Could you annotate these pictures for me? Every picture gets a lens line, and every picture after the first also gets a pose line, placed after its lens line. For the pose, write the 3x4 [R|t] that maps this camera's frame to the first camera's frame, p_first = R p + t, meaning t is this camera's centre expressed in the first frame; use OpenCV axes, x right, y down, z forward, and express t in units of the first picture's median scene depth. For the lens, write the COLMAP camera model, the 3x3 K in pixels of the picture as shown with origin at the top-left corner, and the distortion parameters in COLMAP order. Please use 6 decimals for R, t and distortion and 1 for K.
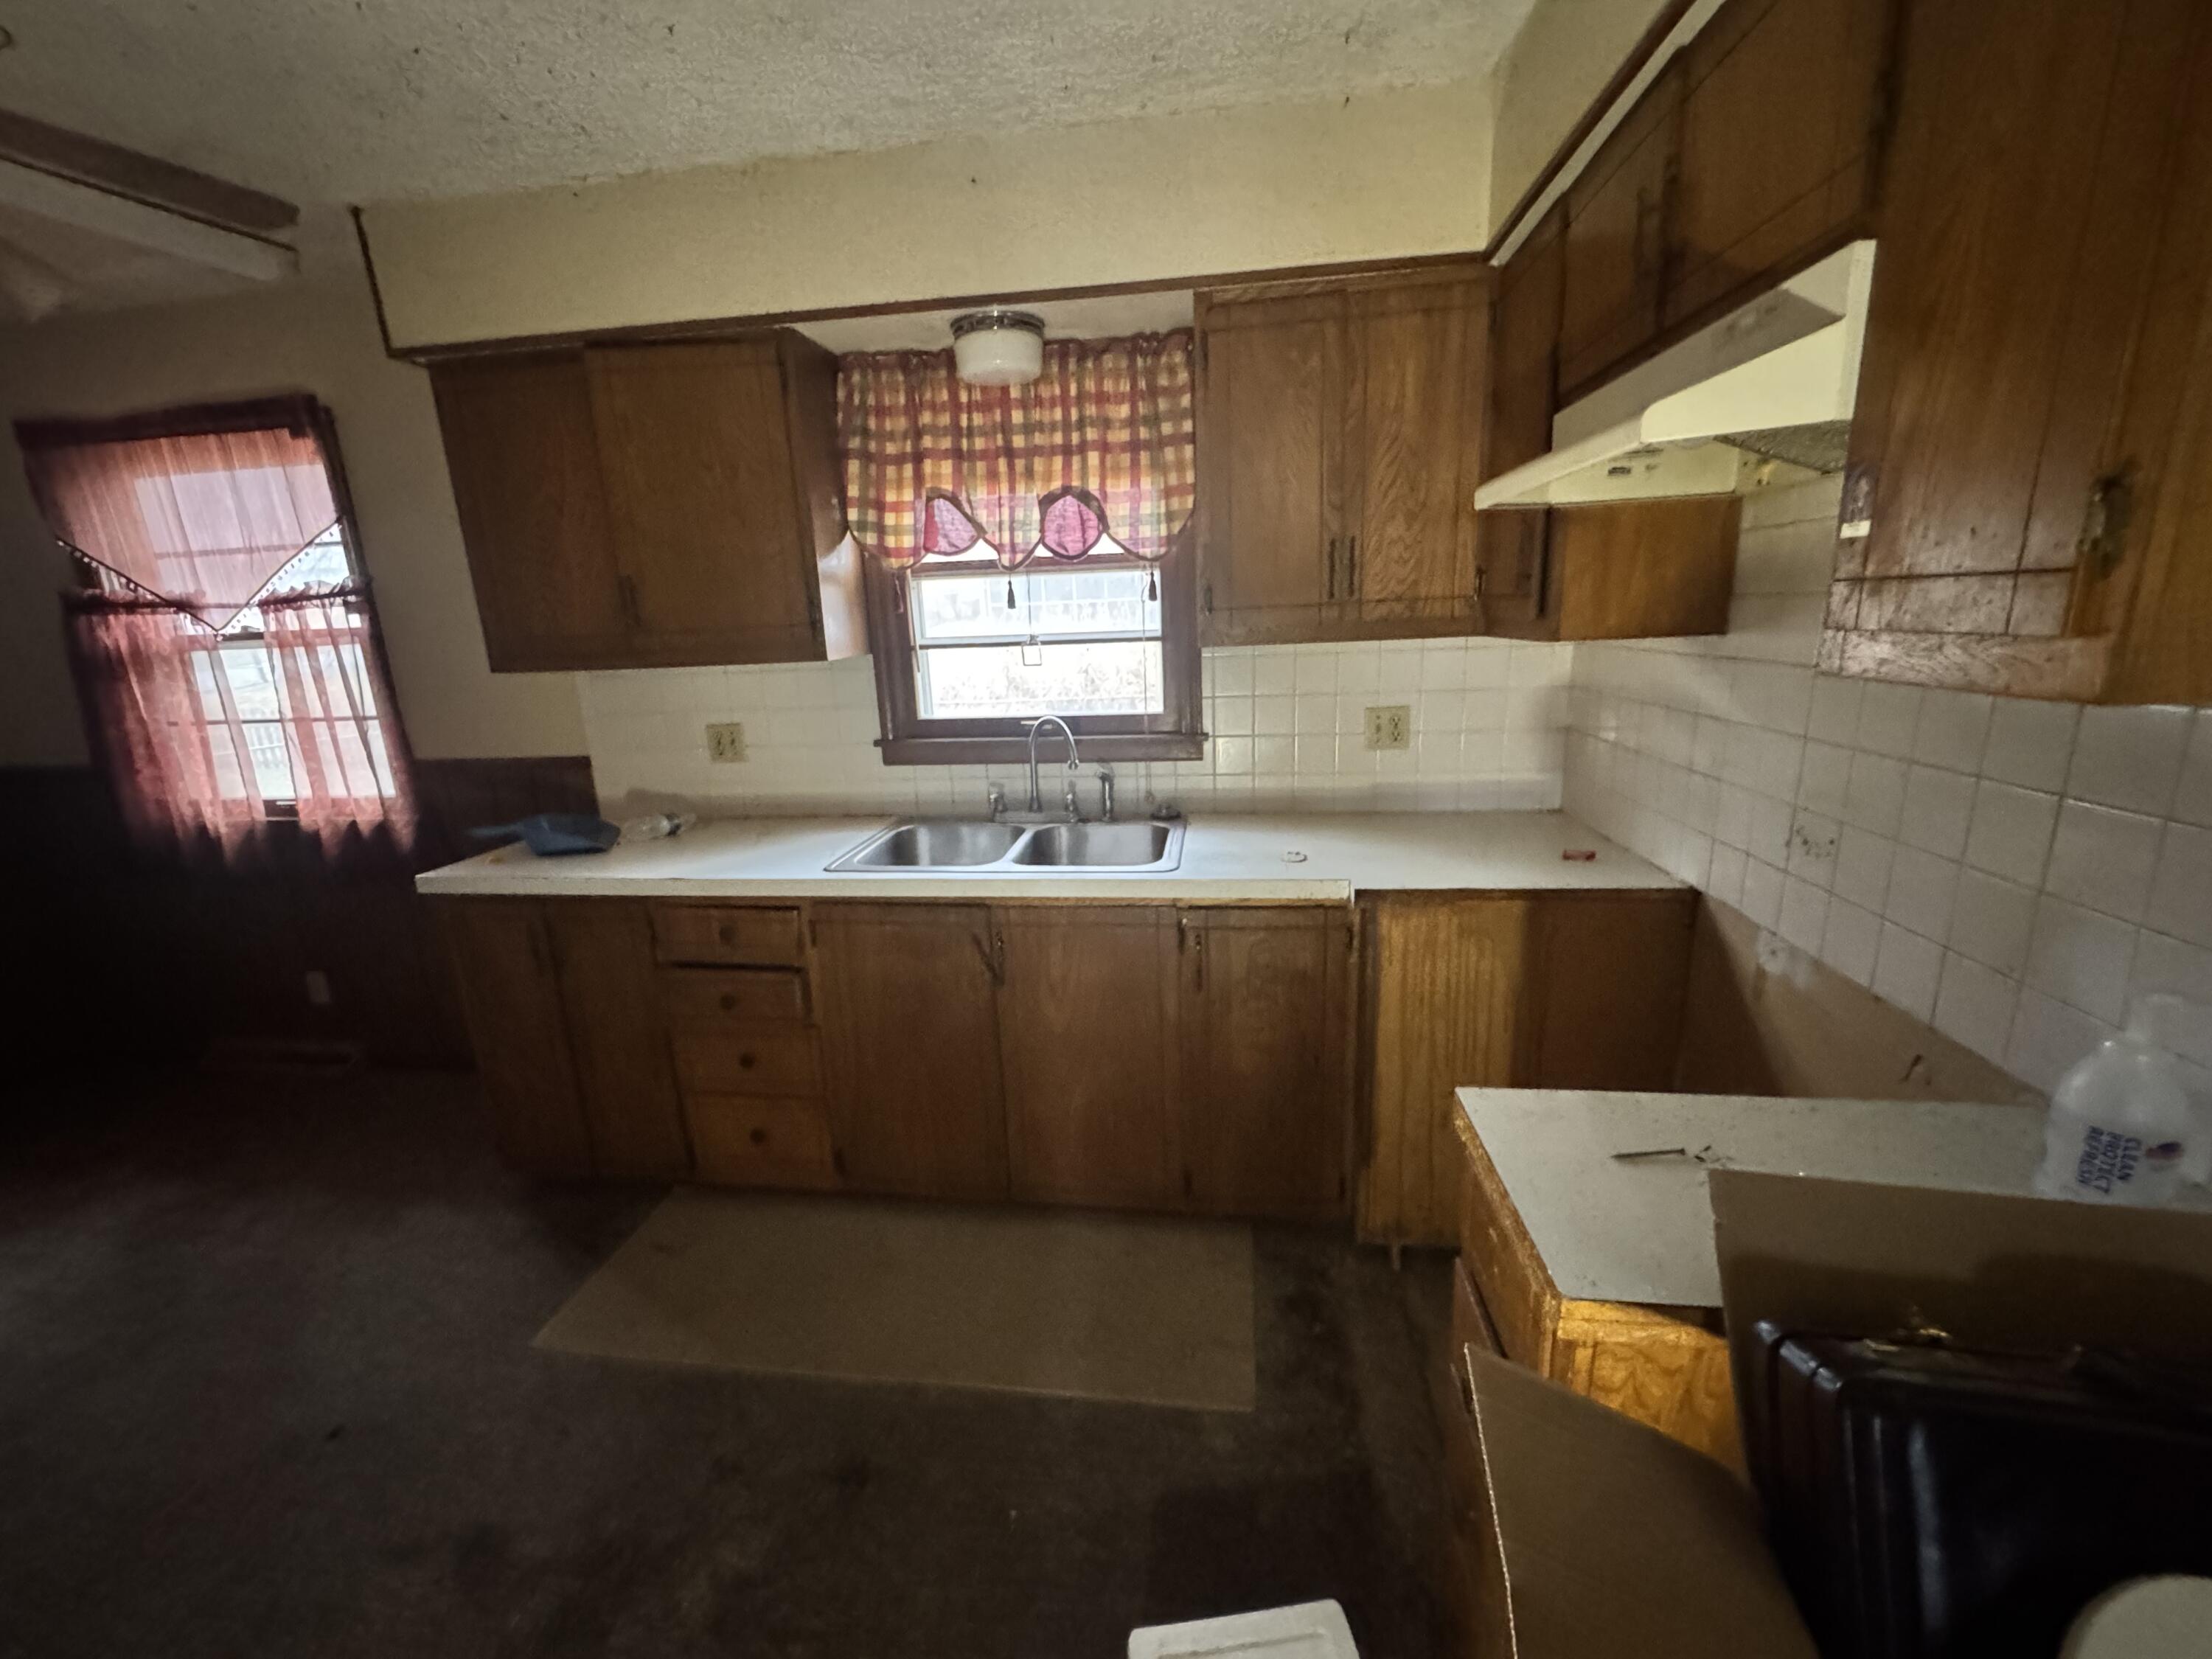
lens RADIAL K [[883.6, 0, 1115.0], [0, 883.6, 835.4], [0, 0, 1]] dist [-0.005914, 0.000936]
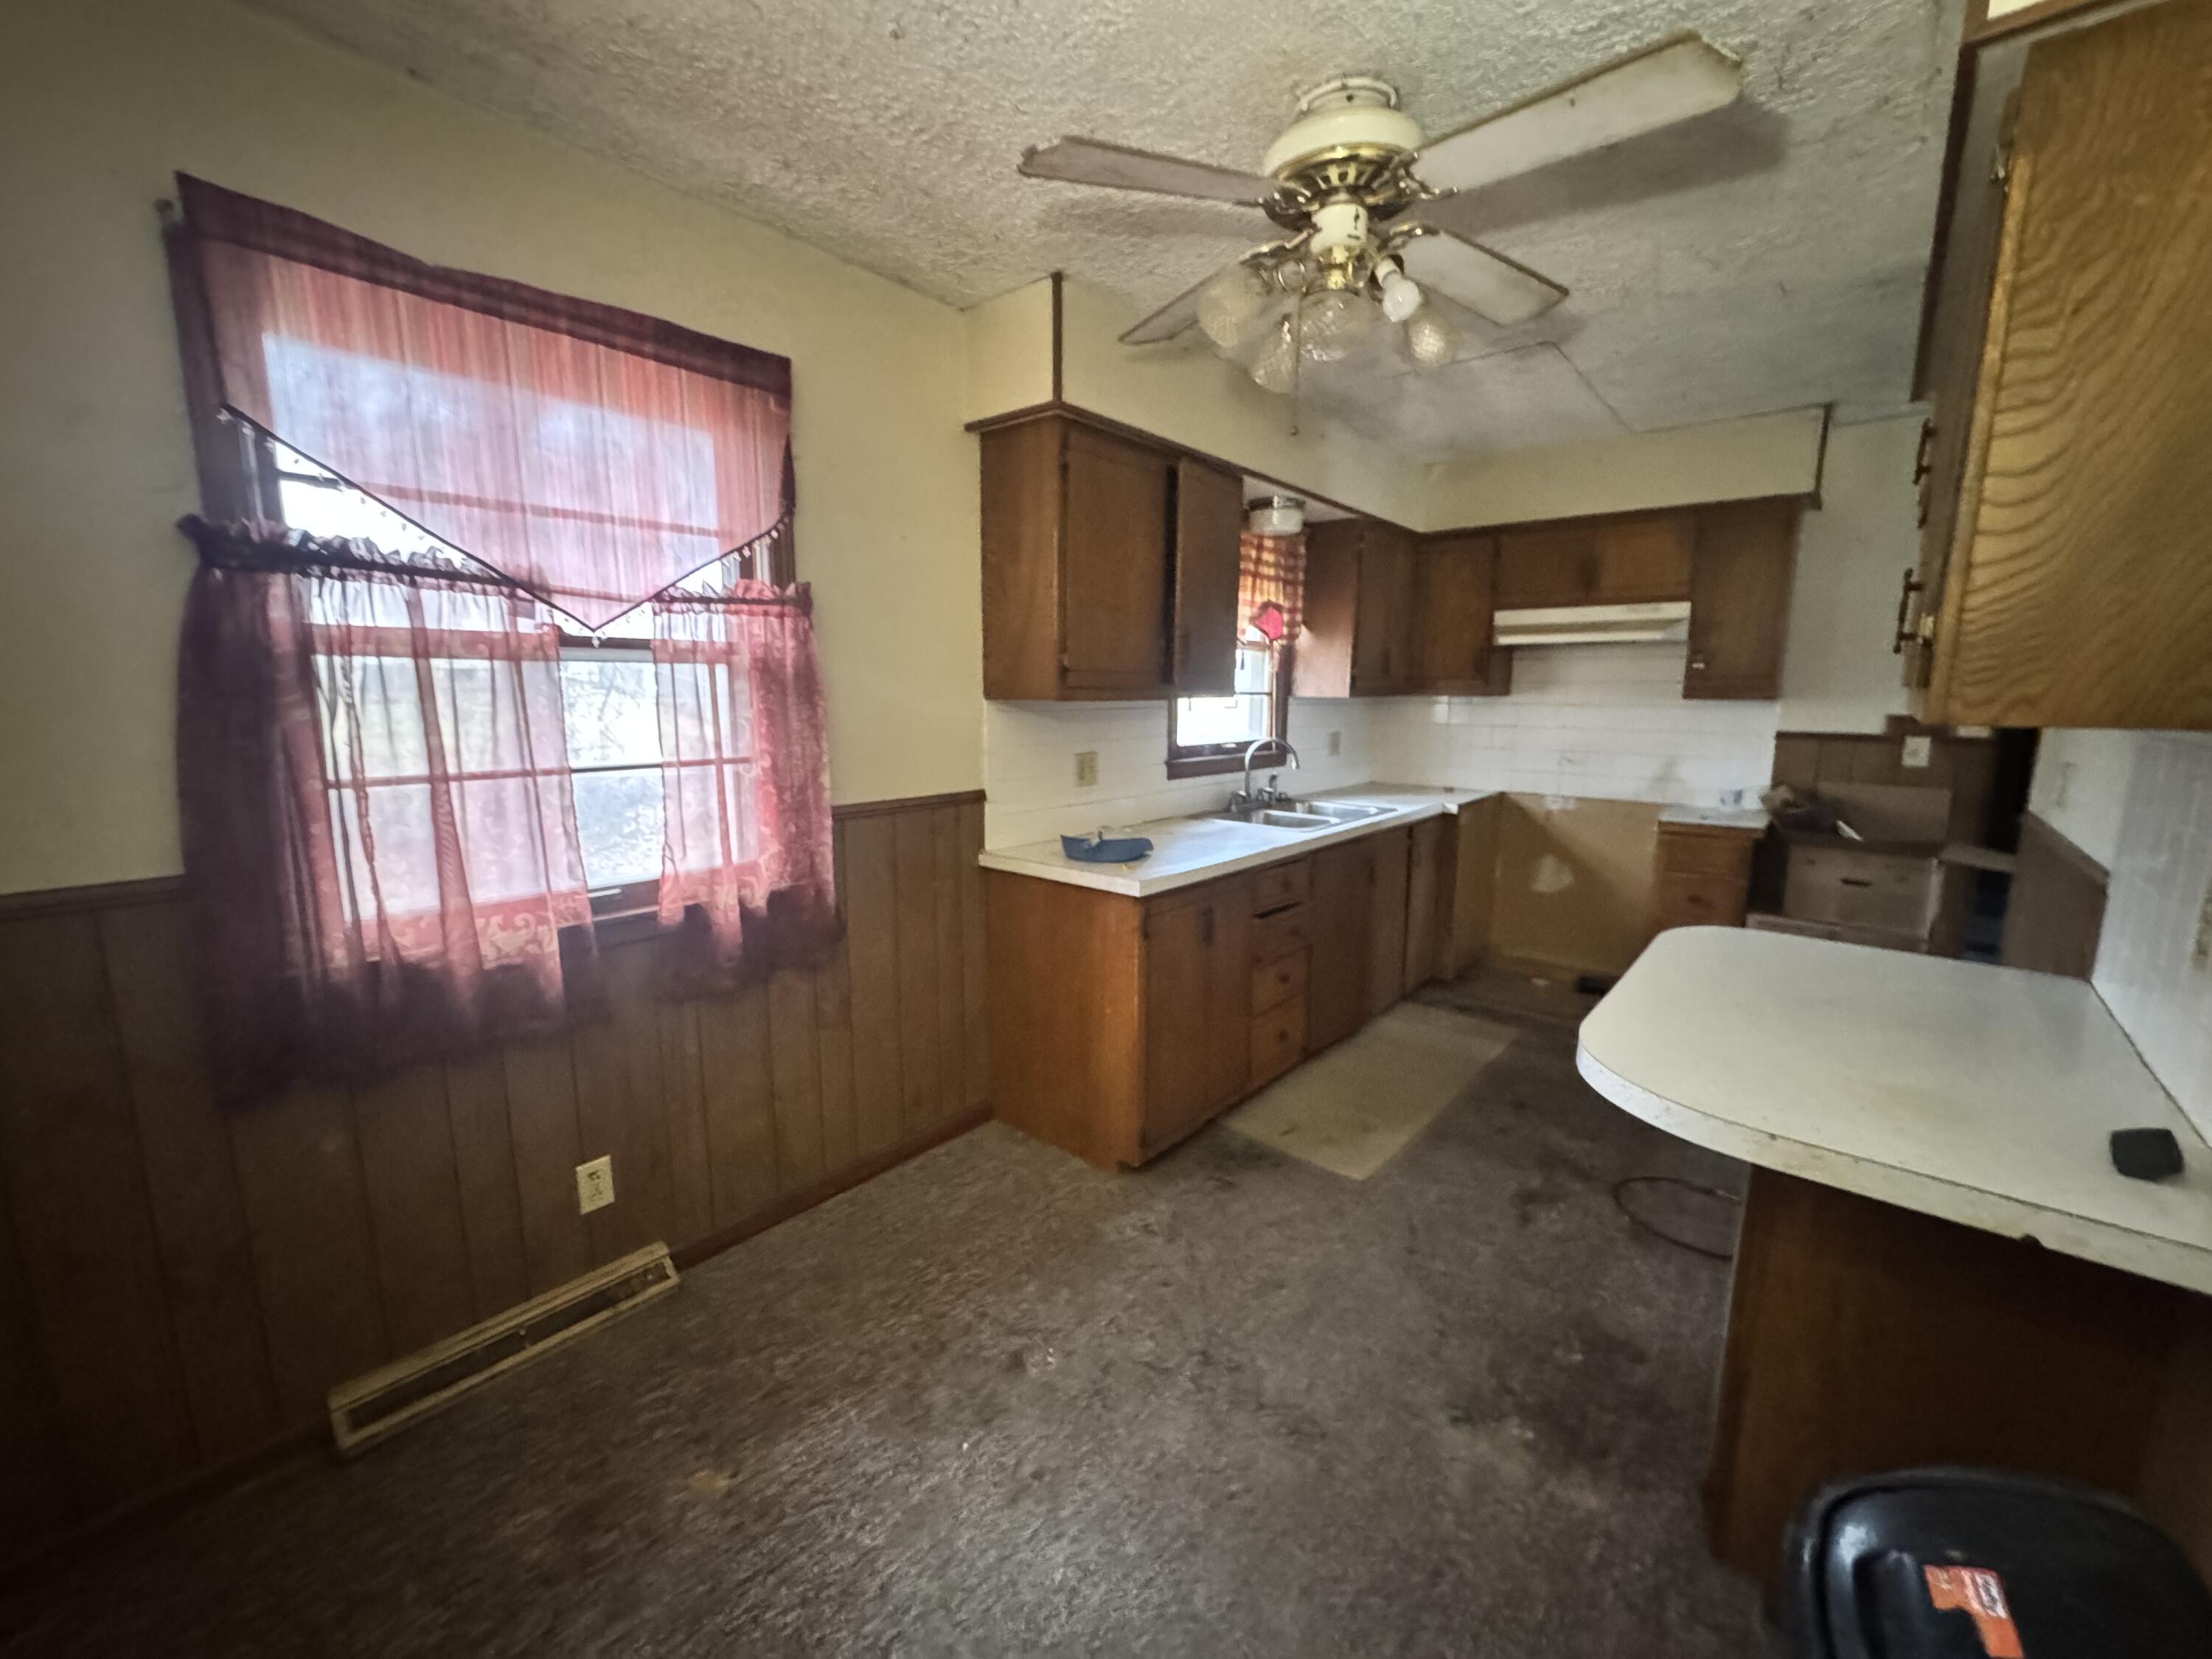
lens RADIAL K [[883.6, 0, 1105.2], [0, 883.6, 838.0], [0, 0, 1]] dist [-0.005914, 0.000936]
pose [[0.546191, -0.101092, 0.831538, -1.495655], [0.178994, 0.983848, 0.002038, -0.013246], [-0.818313, 0.147727, 0.555464, 0.367903]]
